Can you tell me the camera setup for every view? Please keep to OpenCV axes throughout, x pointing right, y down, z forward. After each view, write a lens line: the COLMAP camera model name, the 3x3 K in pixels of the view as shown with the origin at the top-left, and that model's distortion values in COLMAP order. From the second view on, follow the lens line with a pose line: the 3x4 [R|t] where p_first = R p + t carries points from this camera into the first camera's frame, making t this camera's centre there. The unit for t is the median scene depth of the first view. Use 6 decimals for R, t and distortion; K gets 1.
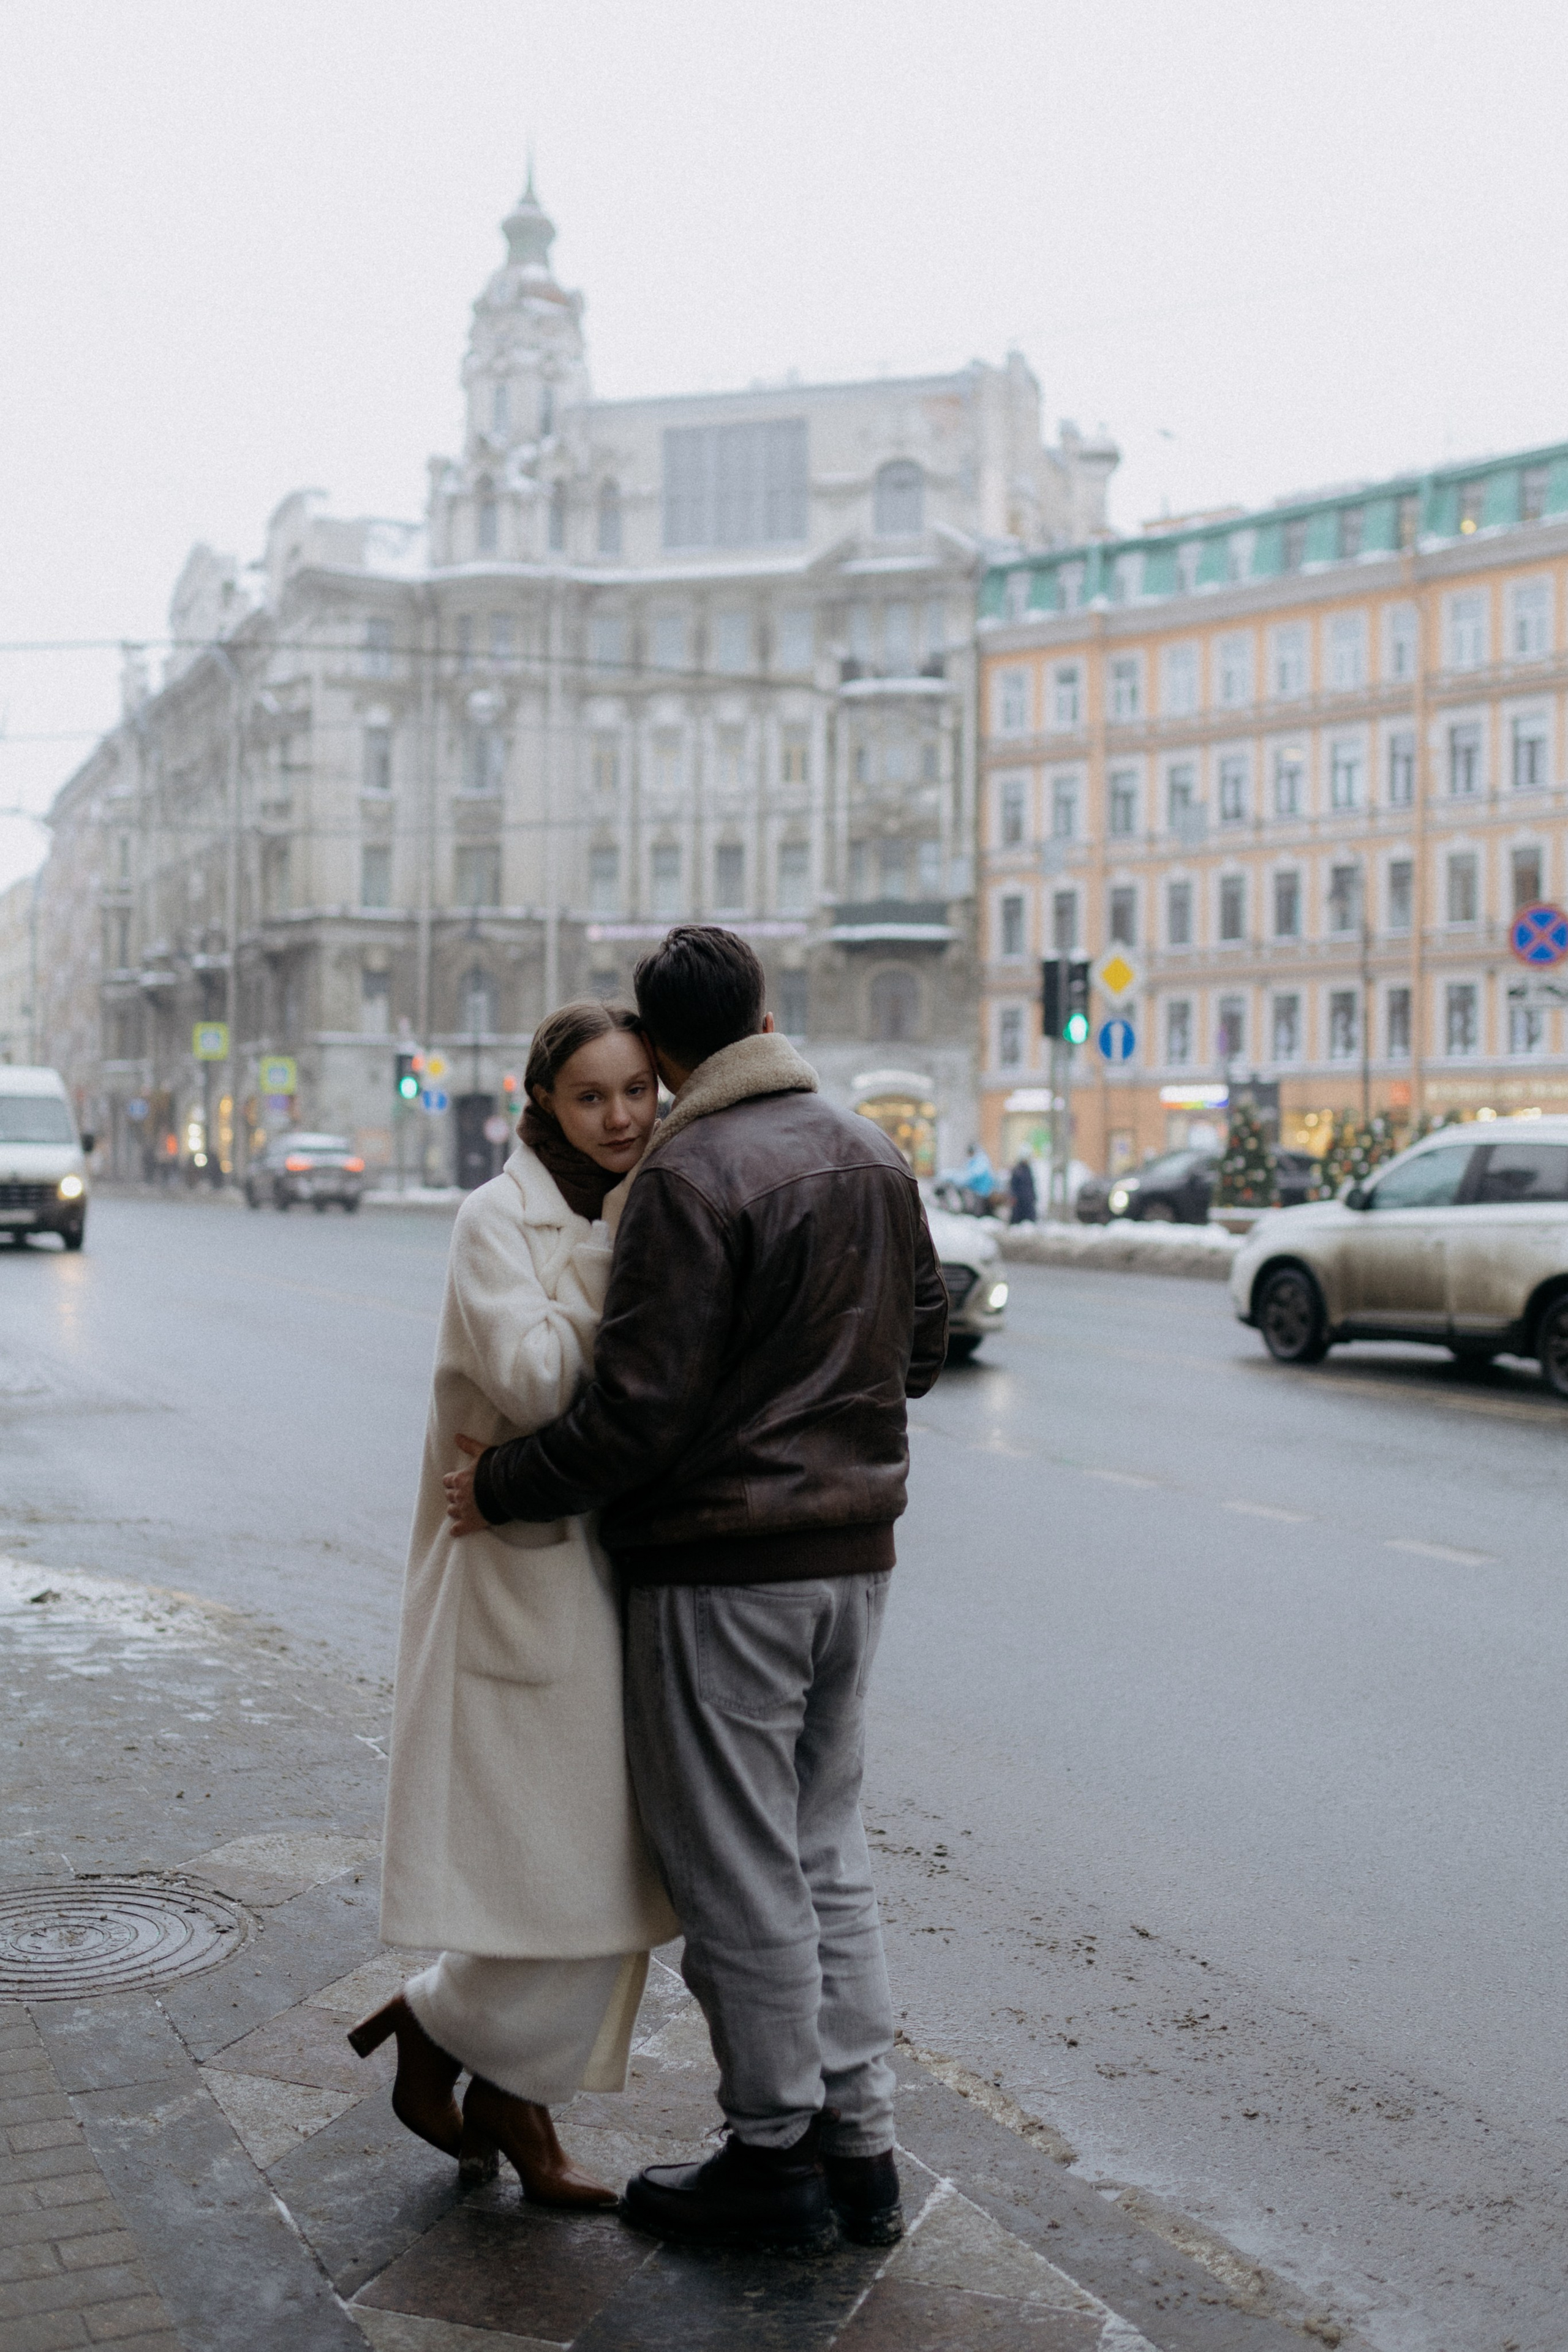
lens RADIAL K [[2521.9, 0, 761.7], [0, 2521.9, 1195.7], [0, 0, 1]] dist [-0.019963, 0.000000]
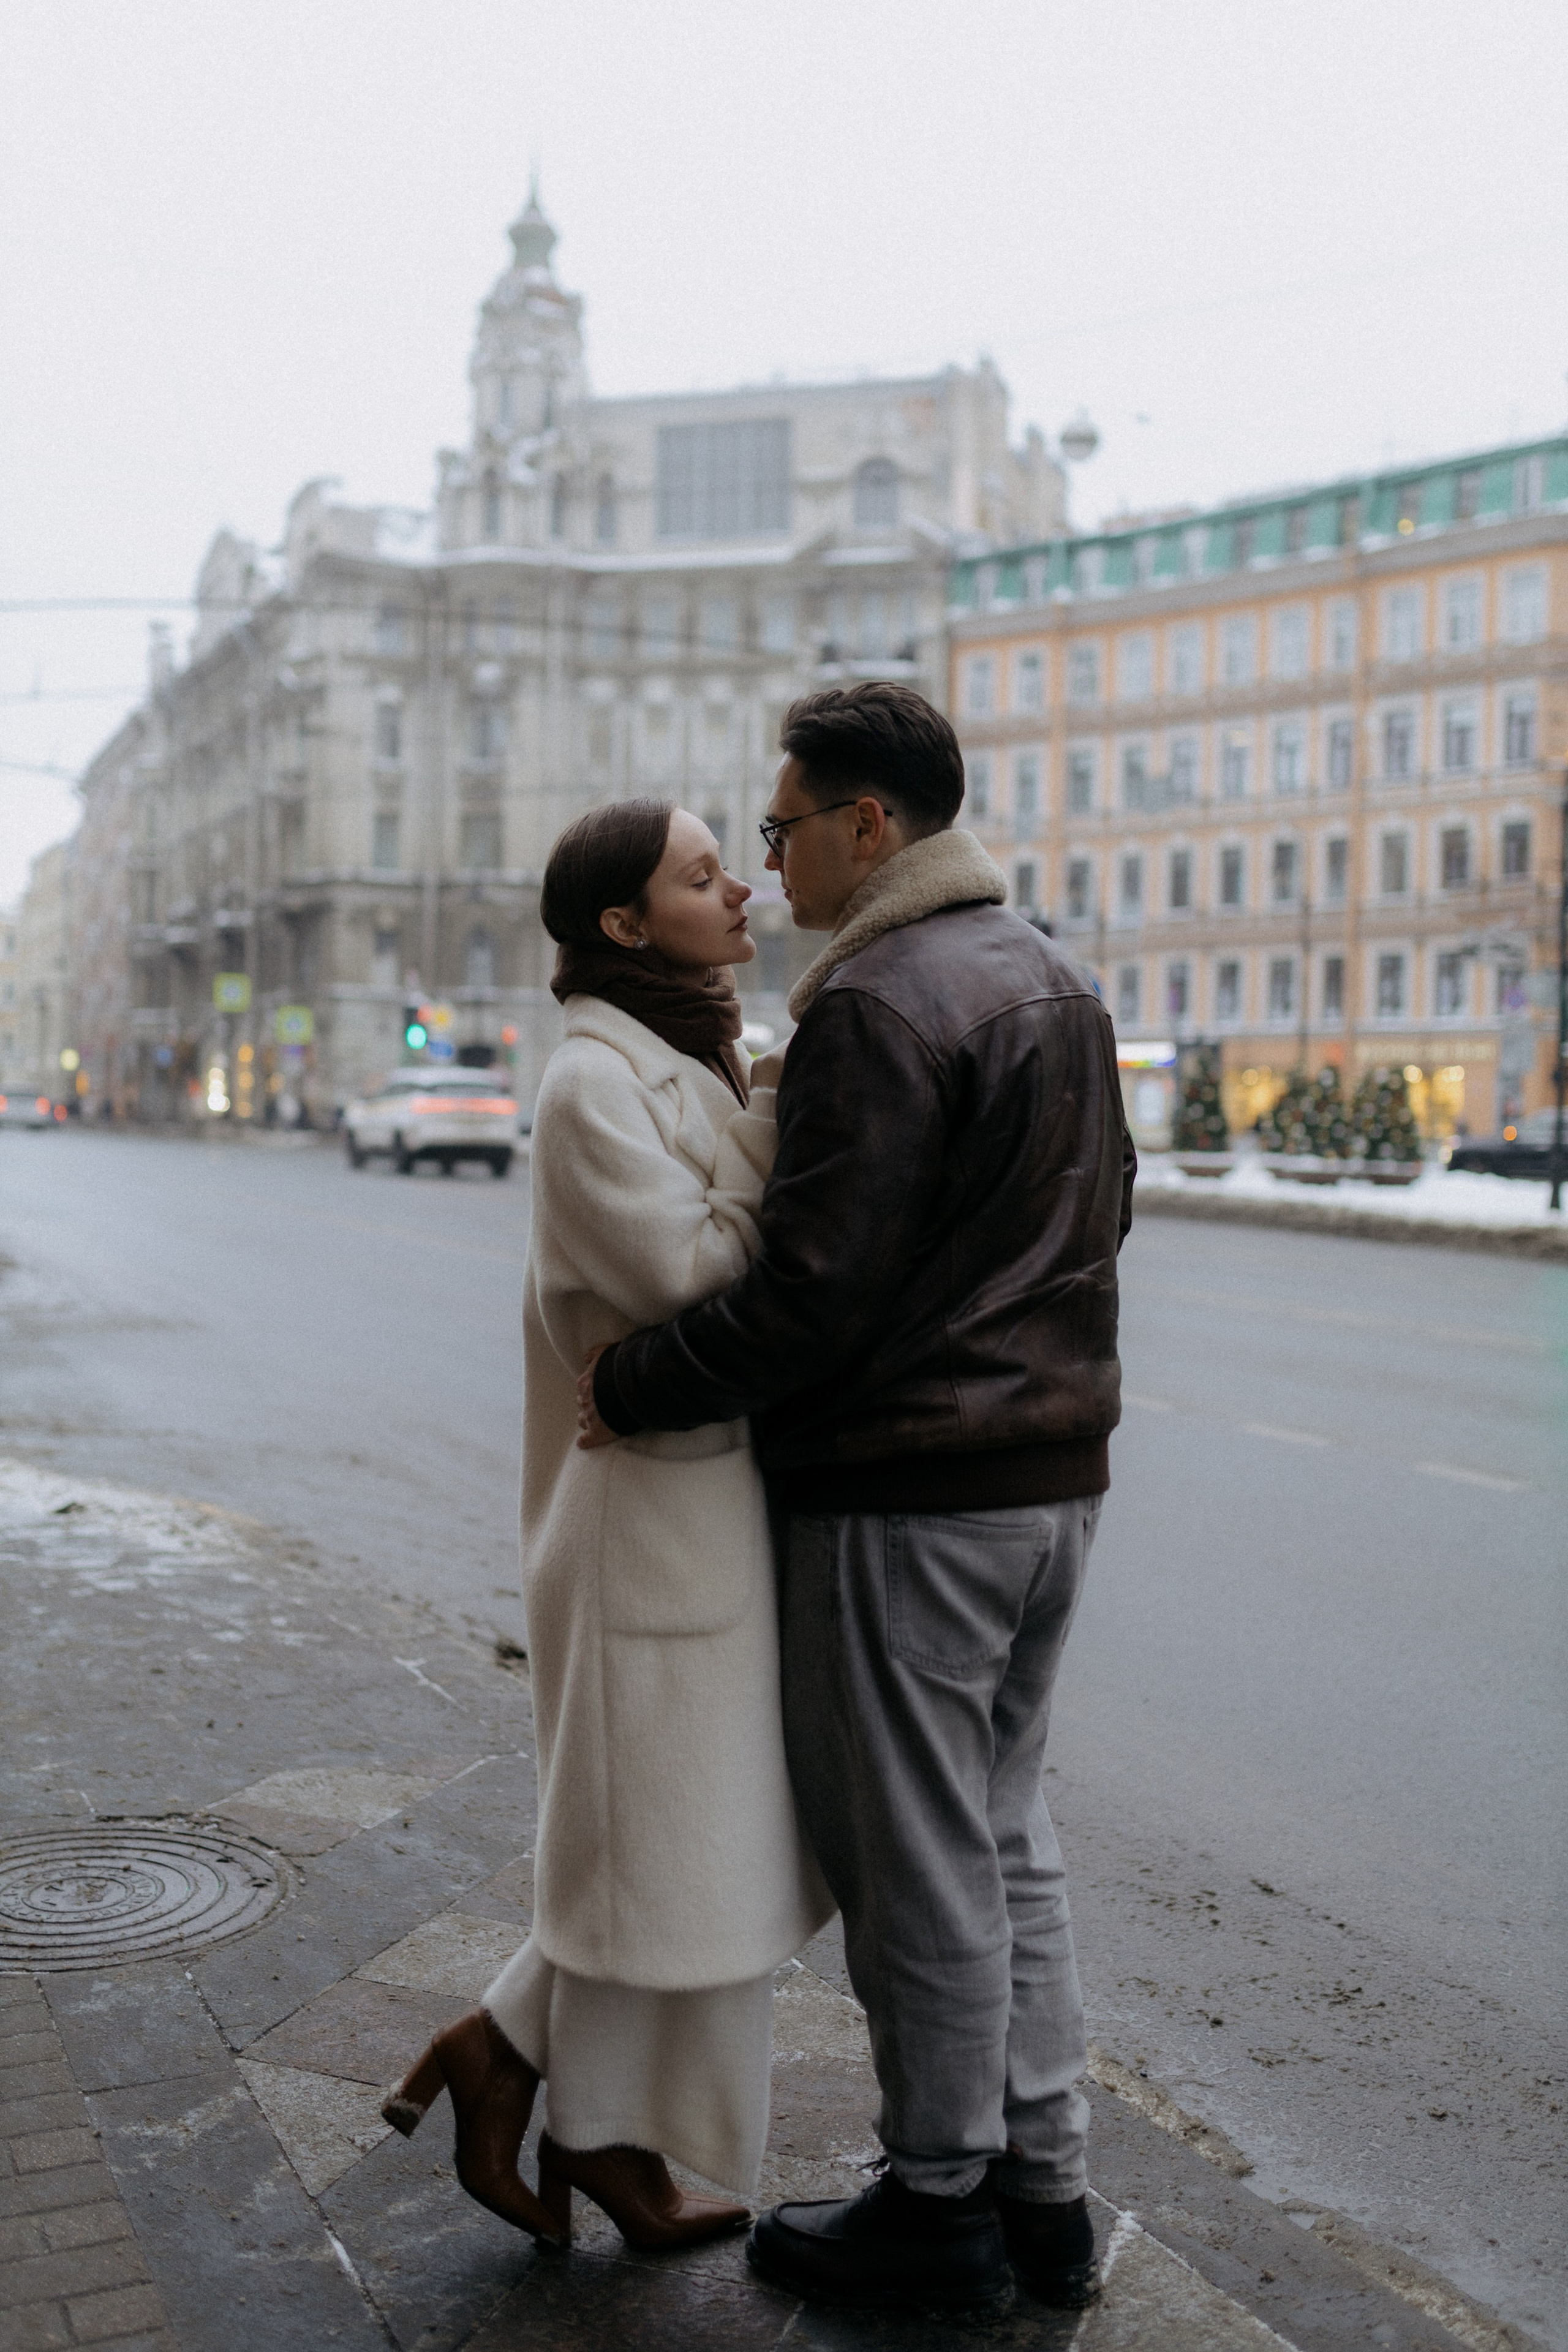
lens RADIAL K [[2280.7, 0, 755.2], [0, 2280.7, 1214.7], [0, 0, 1]] dist [-0.010386, 0.000000]
pose [[0.999870, 0.011047, 0.011720, -0.026939], [-0.011383, 0.999514, 0.029023, 0.015038], [-0.011393, -0.029152, 0.999510, 0.104367]]
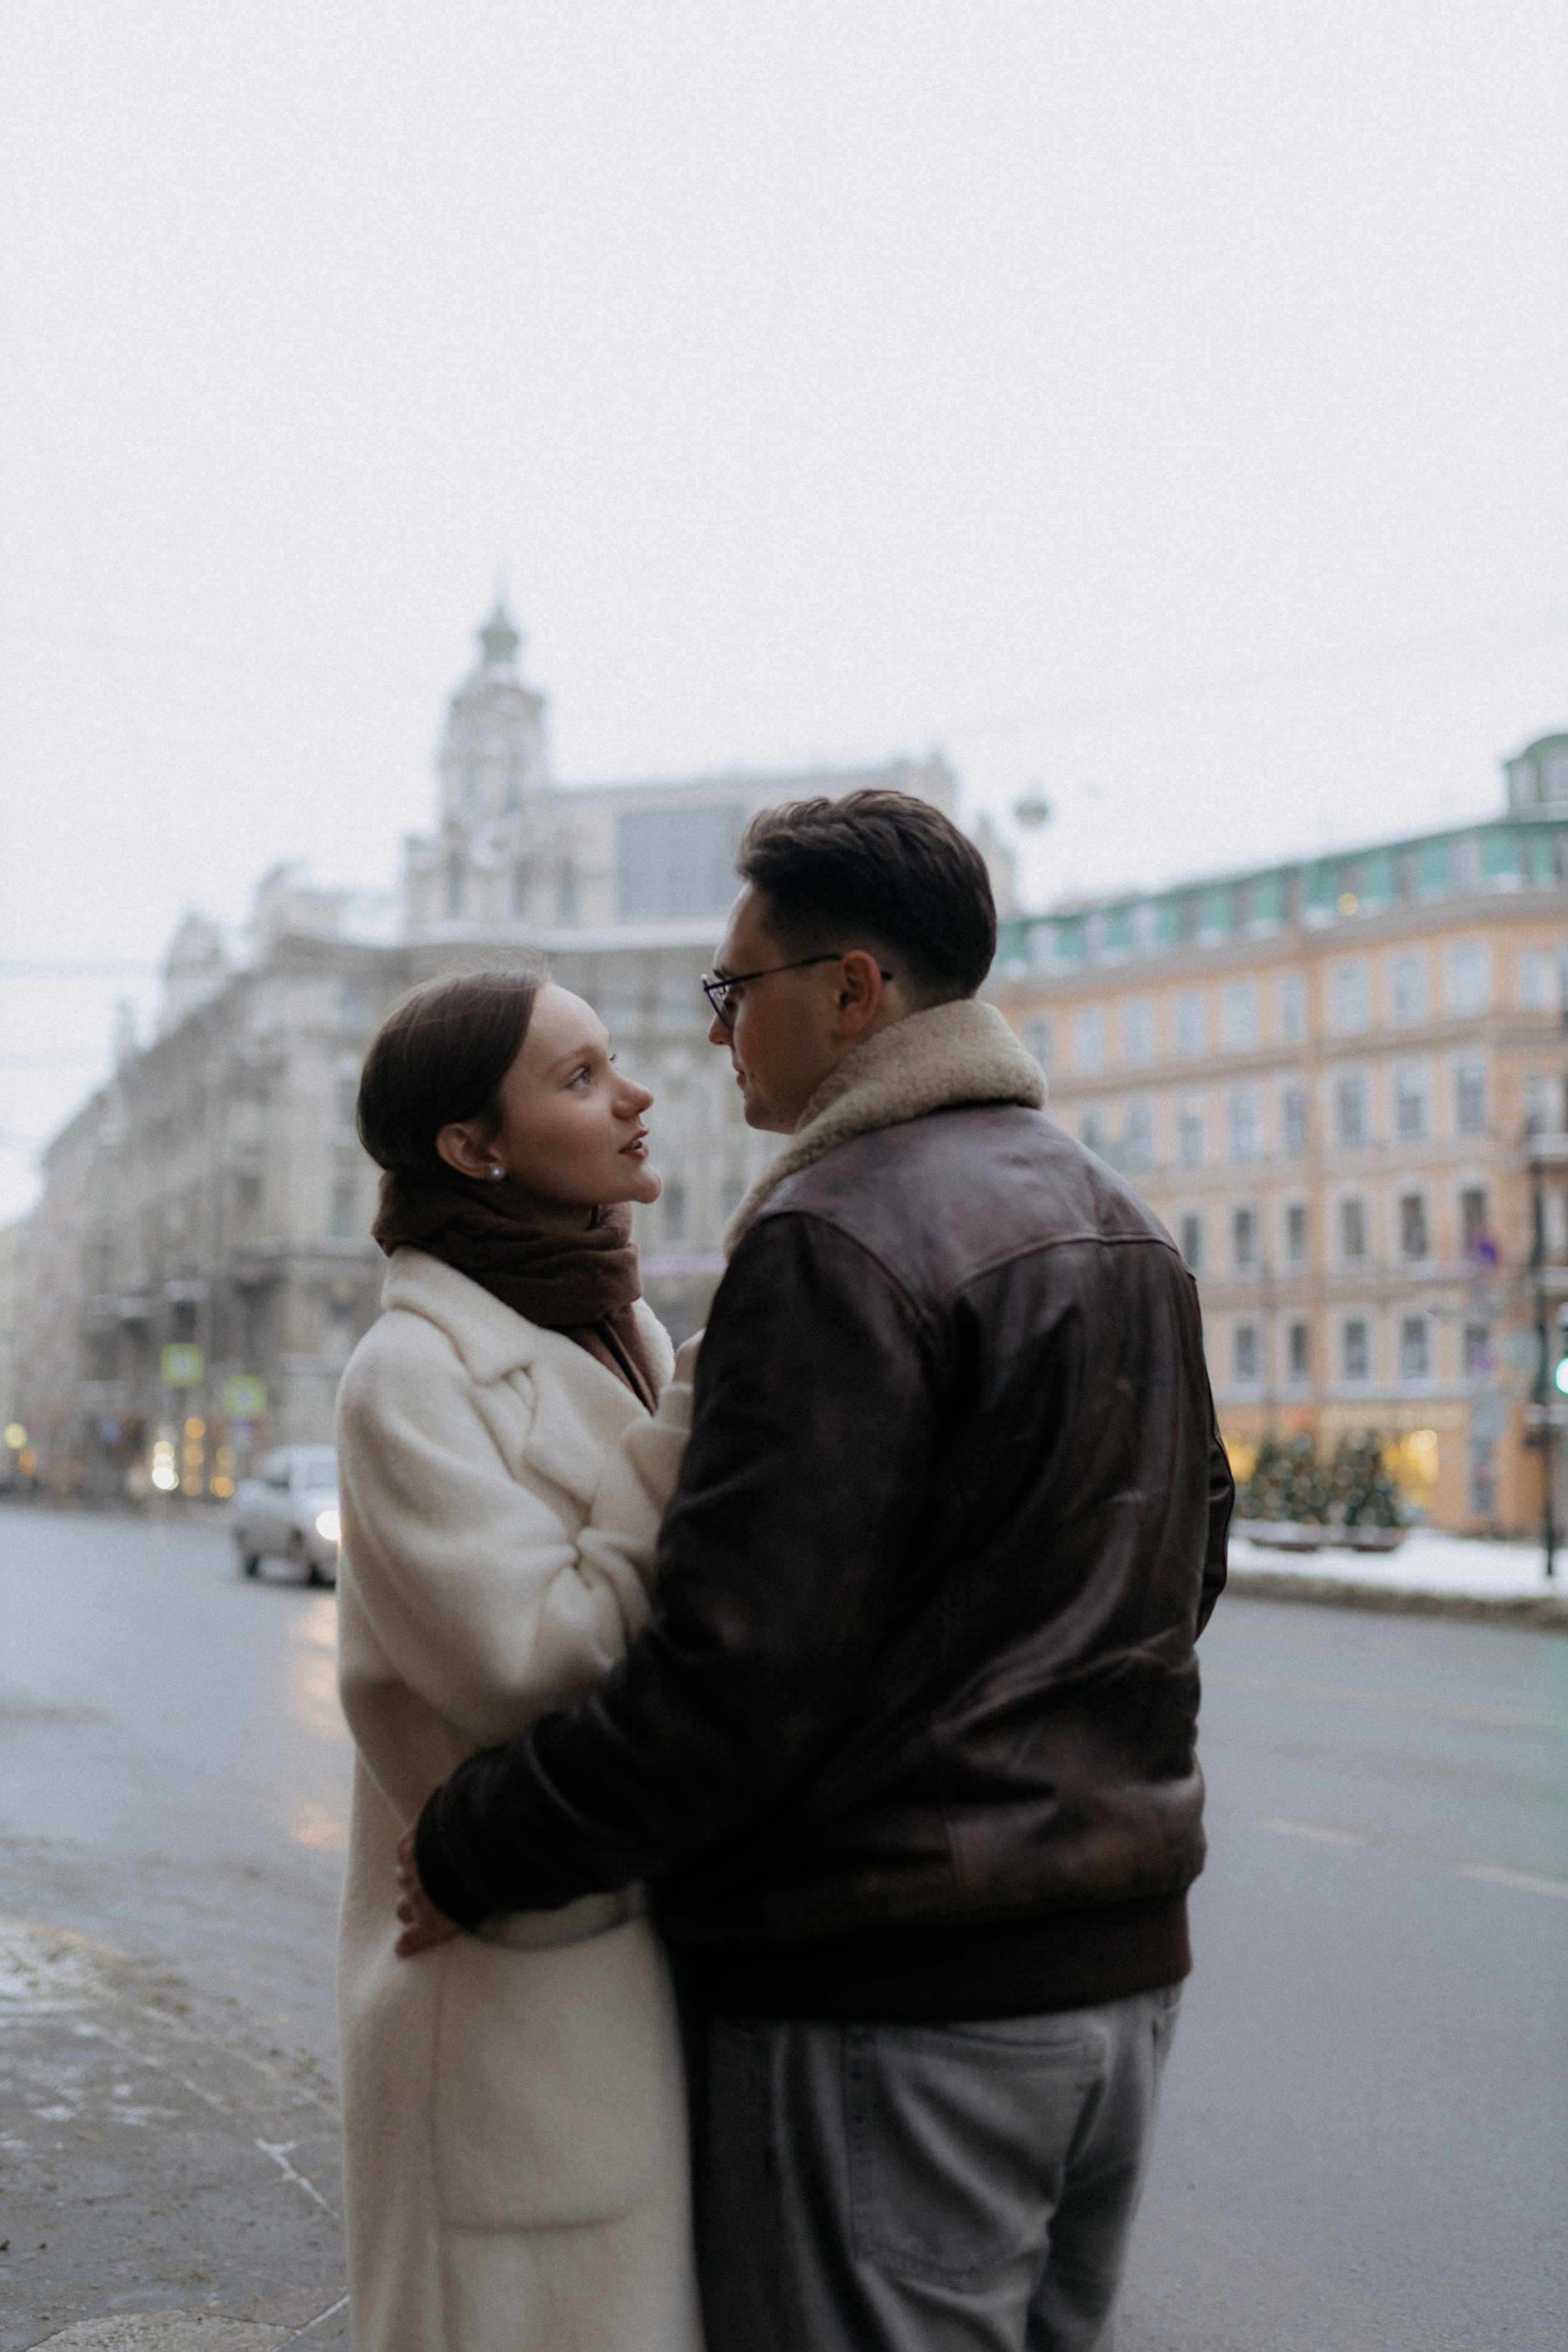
lens RADIAL K [[2280.7, 0, 776.5], [0, 2280.7, 1187.1], [0, 0, 1]] dist [-0.010386, 0.000000]
pose [[0.999327, 0.008788, 0.035621, -0.021133], [-0.003485, 0.989238, -0.146275, 0.019237], [-0.036523, 0.146052, 0.988602, 0.185435]]
